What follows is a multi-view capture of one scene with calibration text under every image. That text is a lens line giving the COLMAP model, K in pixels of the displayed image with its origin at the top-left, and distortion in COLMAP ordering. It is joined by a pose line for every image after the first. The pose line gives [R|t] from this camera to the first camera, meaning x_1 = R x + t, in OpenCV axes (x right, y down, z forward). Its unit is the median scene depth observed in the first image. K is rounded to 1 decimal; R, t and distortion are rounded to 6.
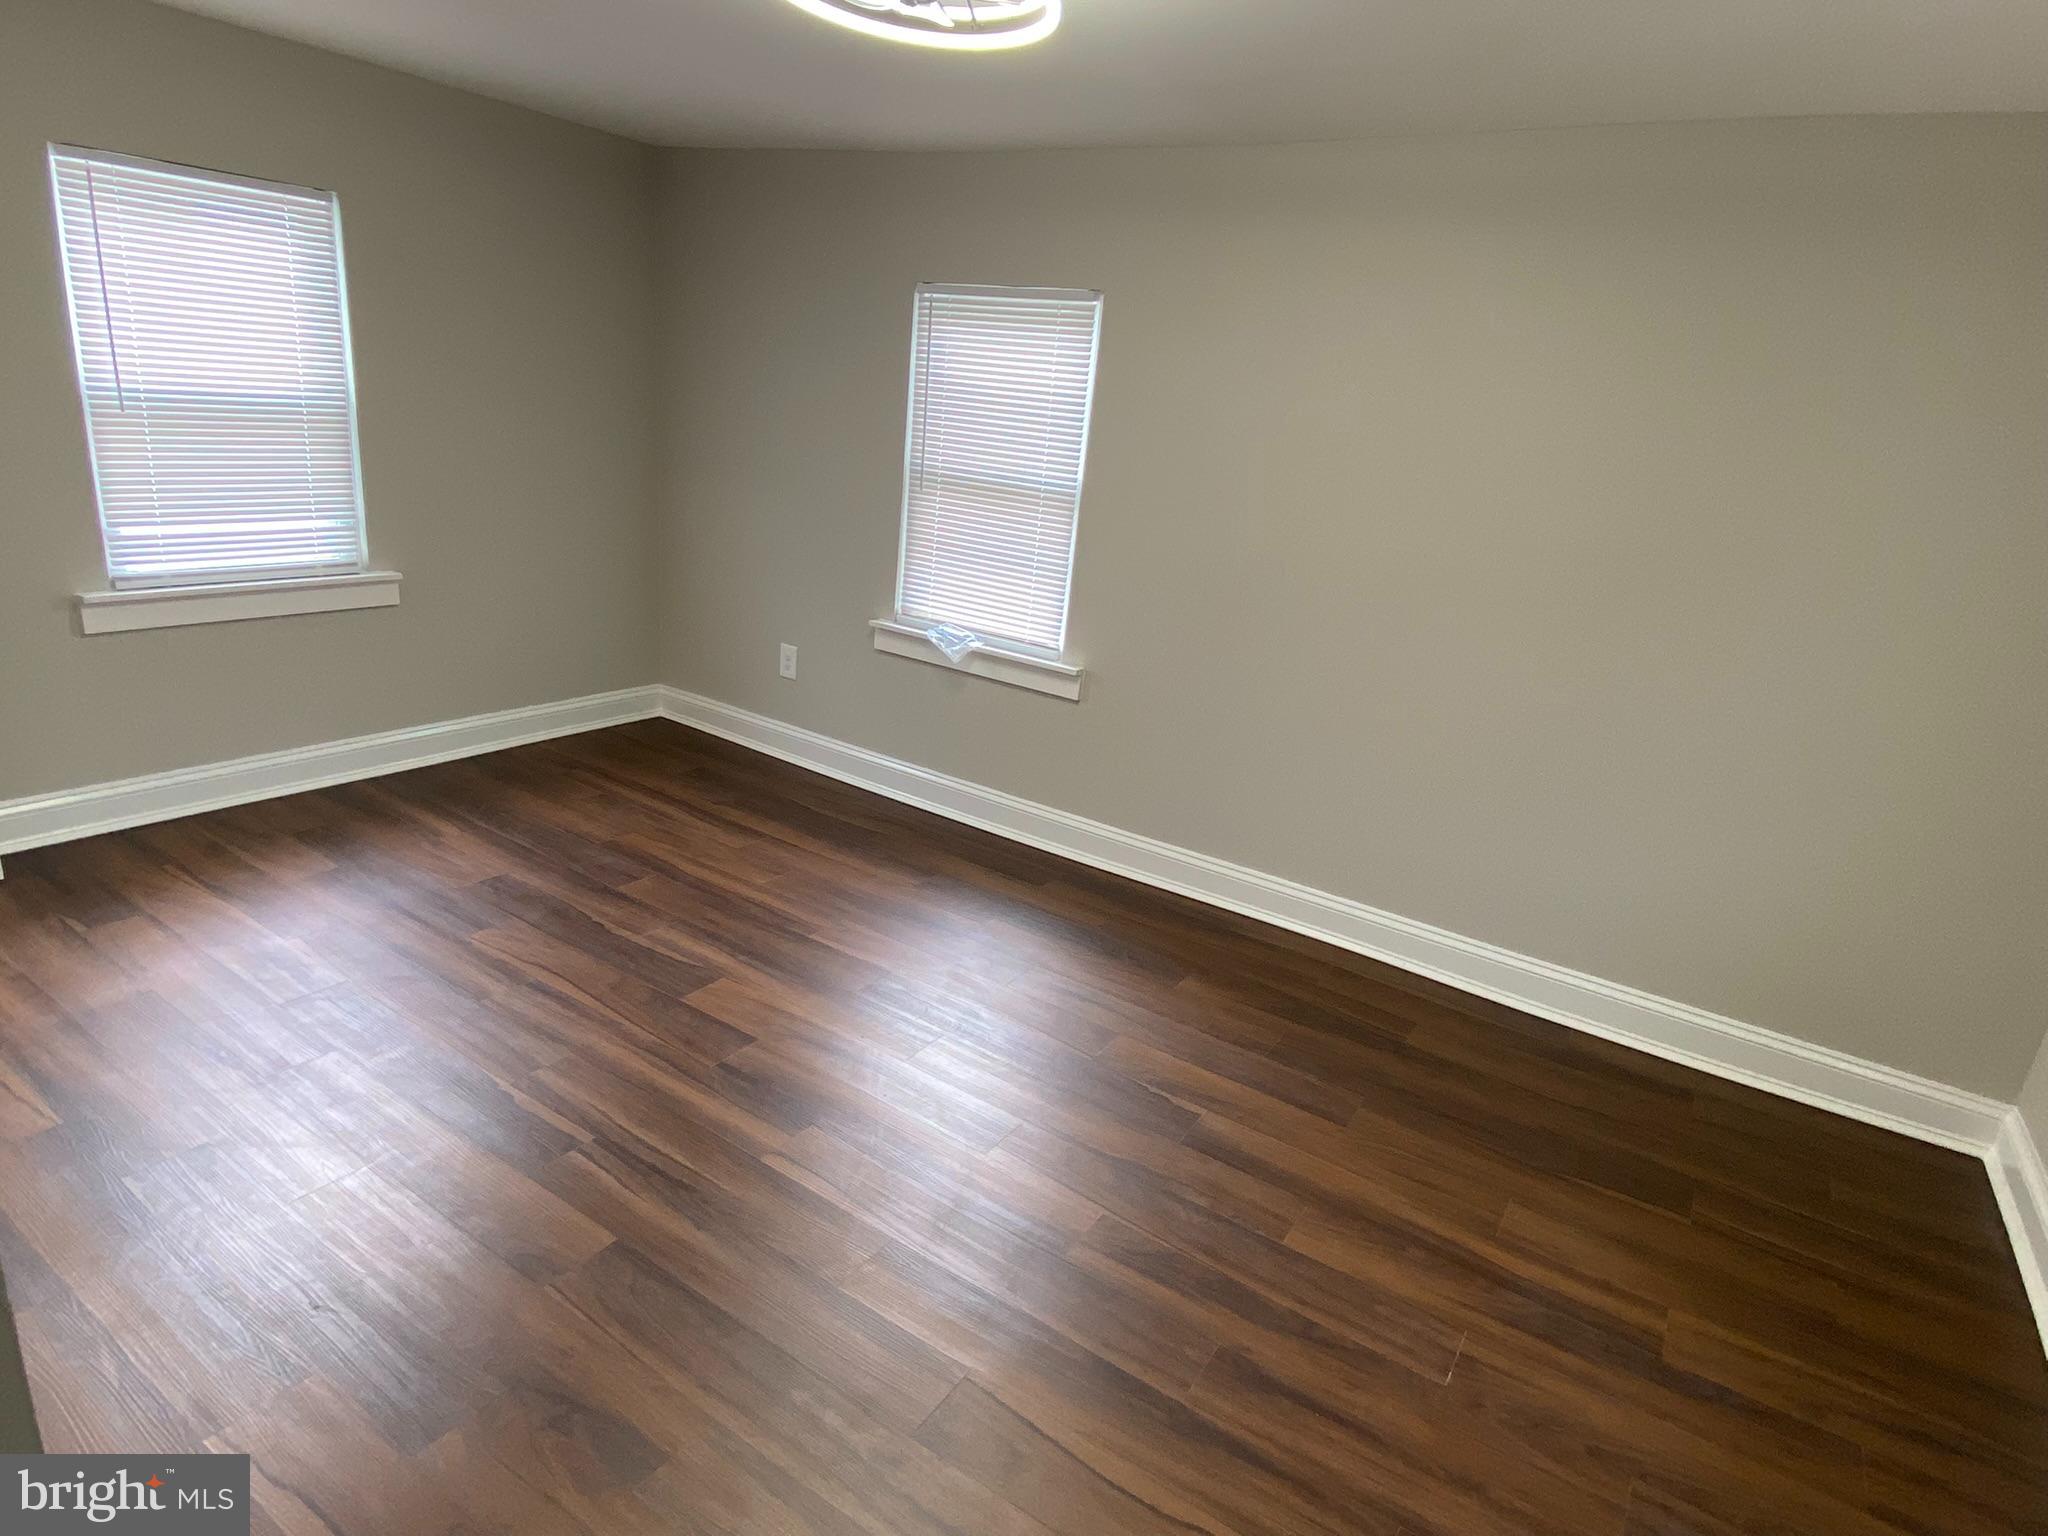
lens RADIAL K [[1113.6, 0, 1014.9], [0, 1113.6, 776.9], [0, 0, 1]] dist [0.045265, -0.039693]
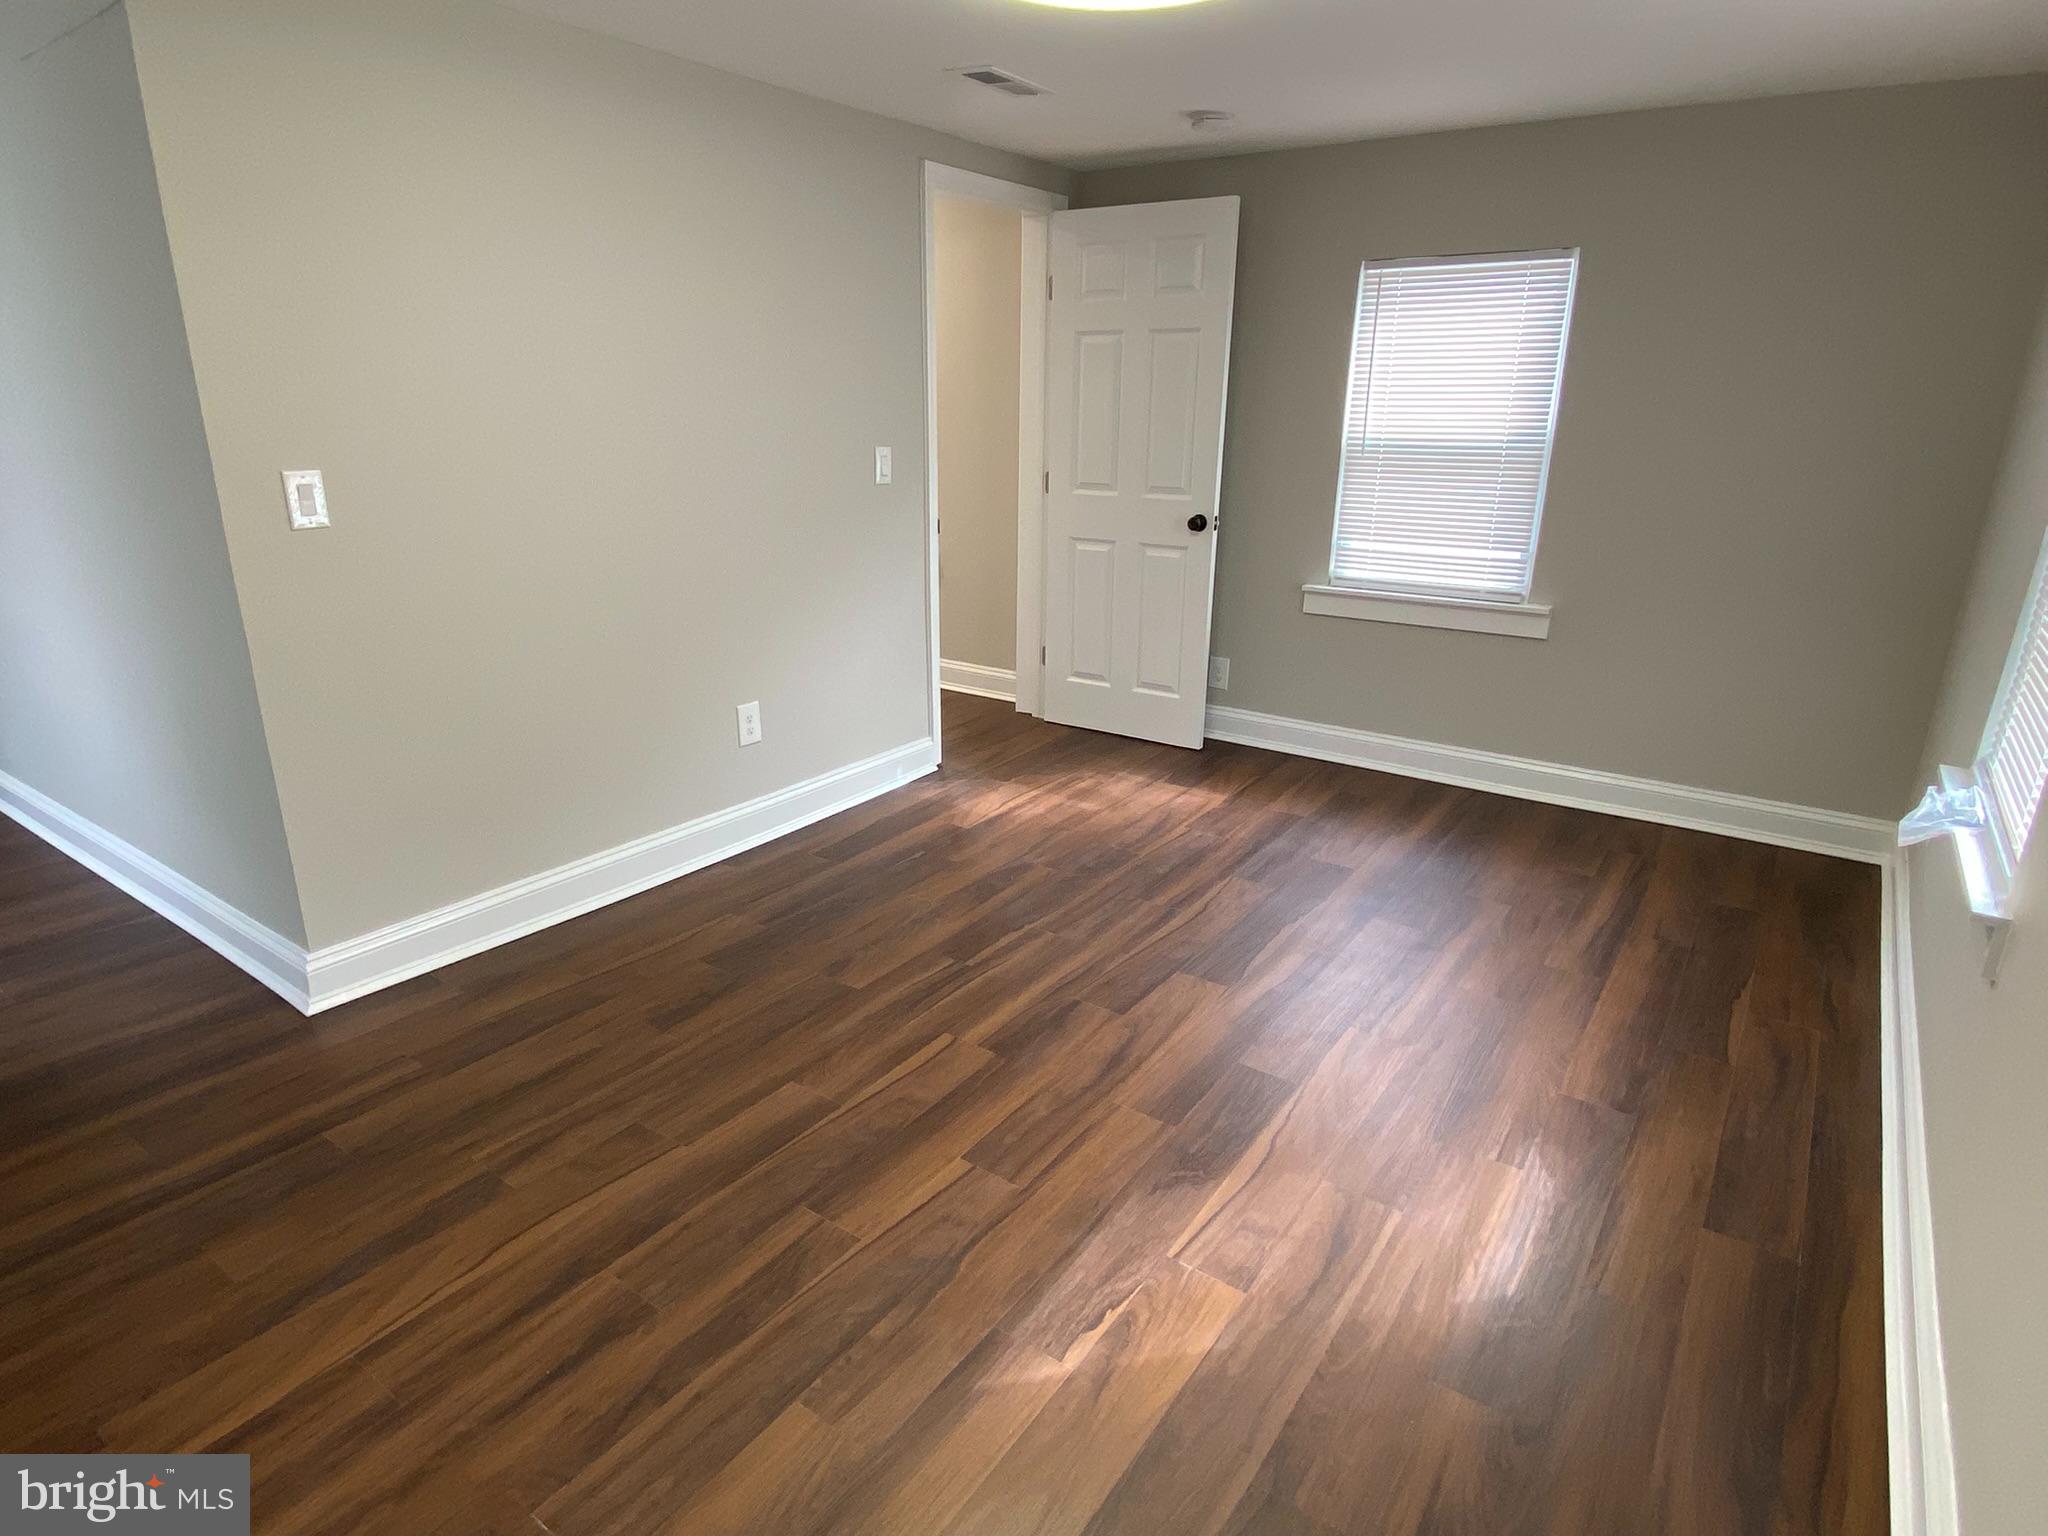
lens RADIAL K [[1124.9, 0, 1034.1], [0, 1124.9, 779.4], [0, 0, 1]] dist [0.085880, -0.086335]
pose [[-0.021971, 0.239504, -0.970647, 0.575159], [-0.323129, 0.917071, 0.233599, -0.145271], [0.946100, 0.318776, 0.057242, 0.611281]]
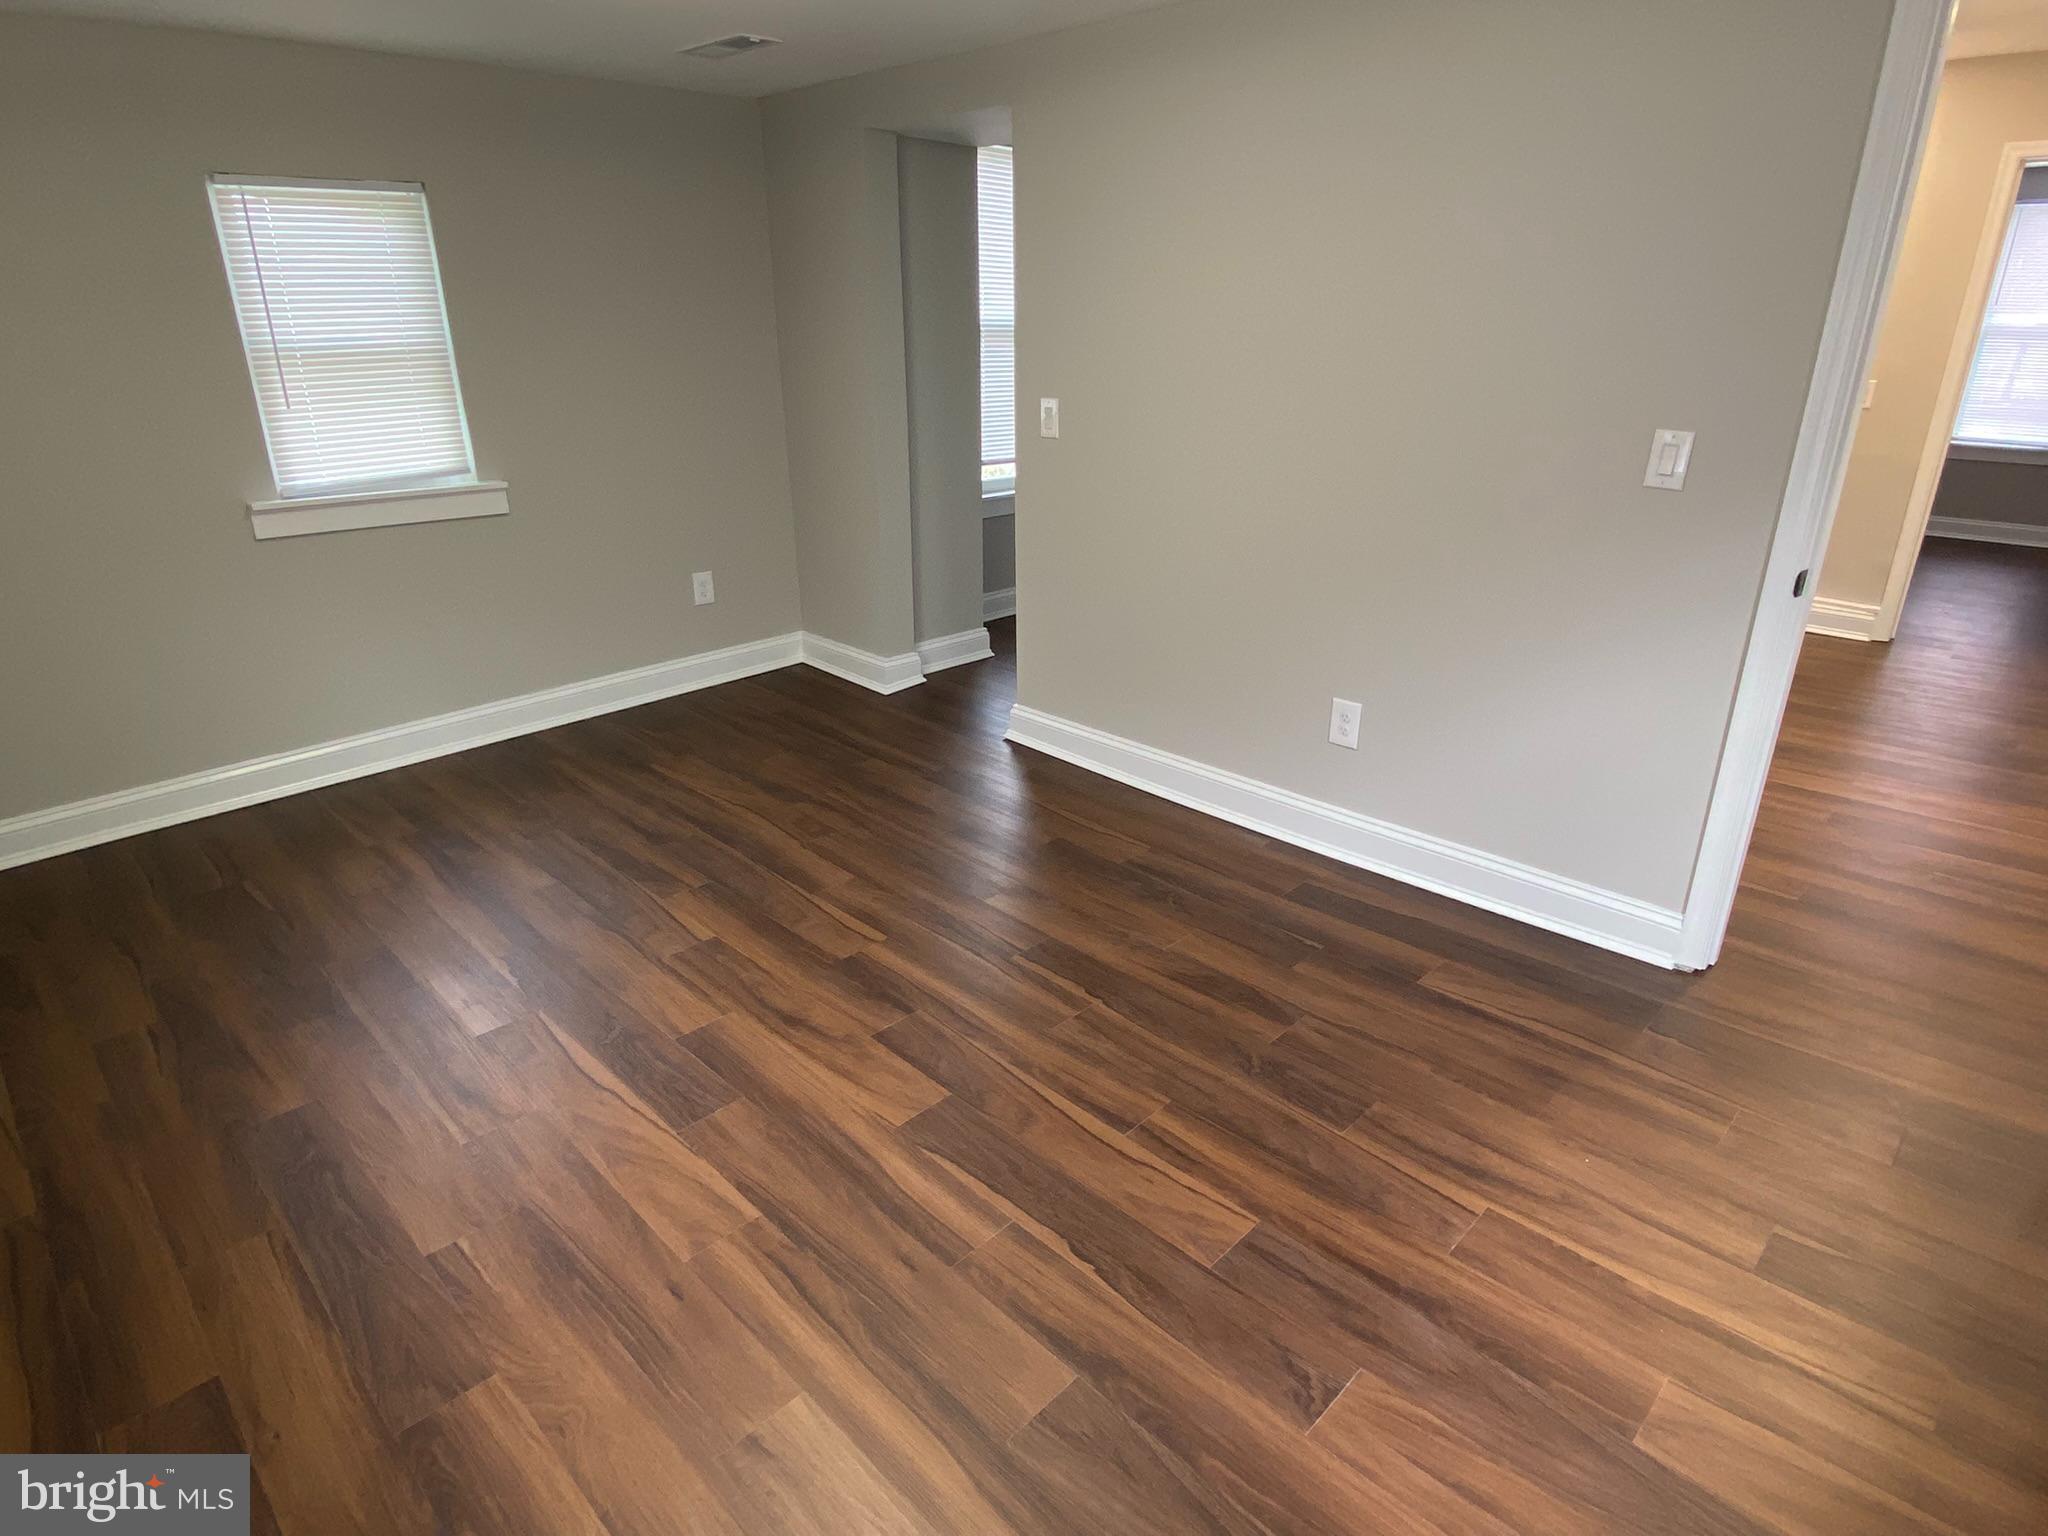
lens RADIAL K [[1113.6, 0, 1014.9], [0, 1113.6, 776.9], [0, 0, 1]] dist [0.045265, -0.039693]
pose [[-0.975433, -0.158678, 0.152811, -0.356331], [-0.021006, 0.757501, 0.652496, -0.431488], [-0.219291, 0.633256, -0.742225, 1.190738]]
